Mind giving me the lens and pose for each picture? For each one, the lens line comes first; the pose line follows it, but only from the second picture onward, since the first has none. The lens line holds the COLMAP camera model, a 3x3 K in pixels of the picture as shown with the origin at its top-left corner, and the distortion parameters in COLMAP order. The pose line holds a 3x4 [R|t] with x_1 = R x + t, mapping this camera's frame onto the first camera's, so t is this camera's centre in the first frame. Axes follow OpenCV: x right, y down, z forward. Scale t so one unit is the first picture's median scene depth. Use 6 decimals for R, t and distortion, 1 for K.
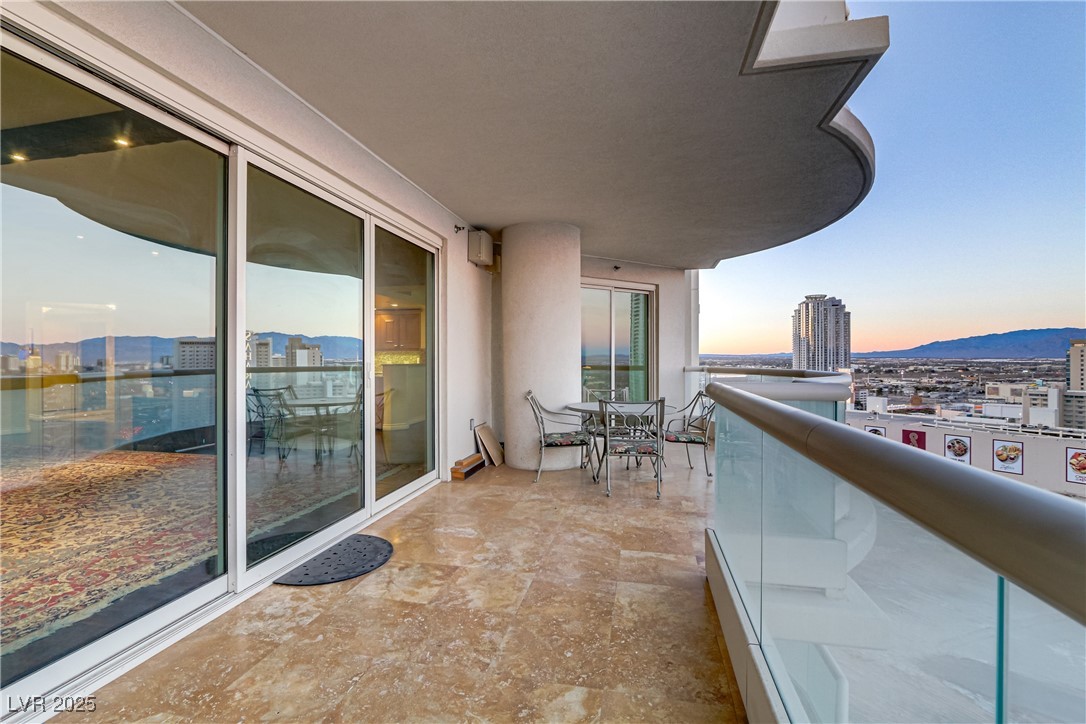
lens RADIAL K [[495.3, 0, 535.1], [0, 495.3, 361.7], [0, 0, 1]] dist [-0.016912, 0.000851]
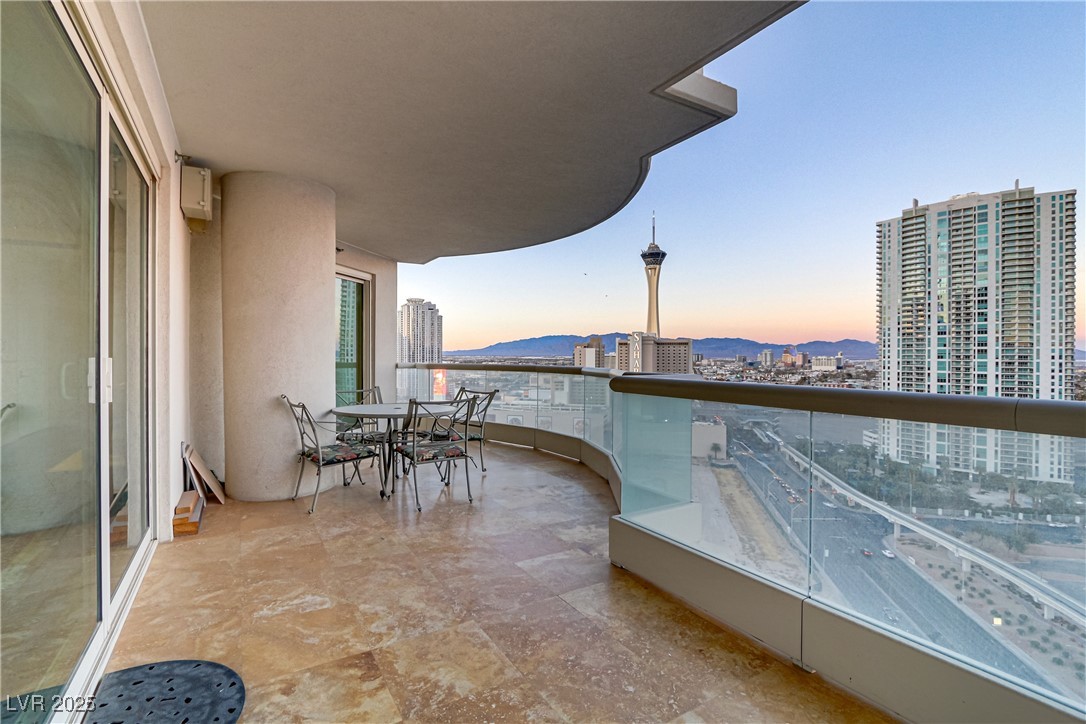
lens RADIAL K [[495.3, 0, 538.8], [0, 495.3, 358.9], [0, 0, 1]] dist [-0.016912, 0.000851]
pose [[0.723944, -0.001245, 0.689858, -0.385162], [0.001174, 0.999999, 0.000572, 0.003731], [-0.689858, 0.000395, 0.723944, 0.282361]]
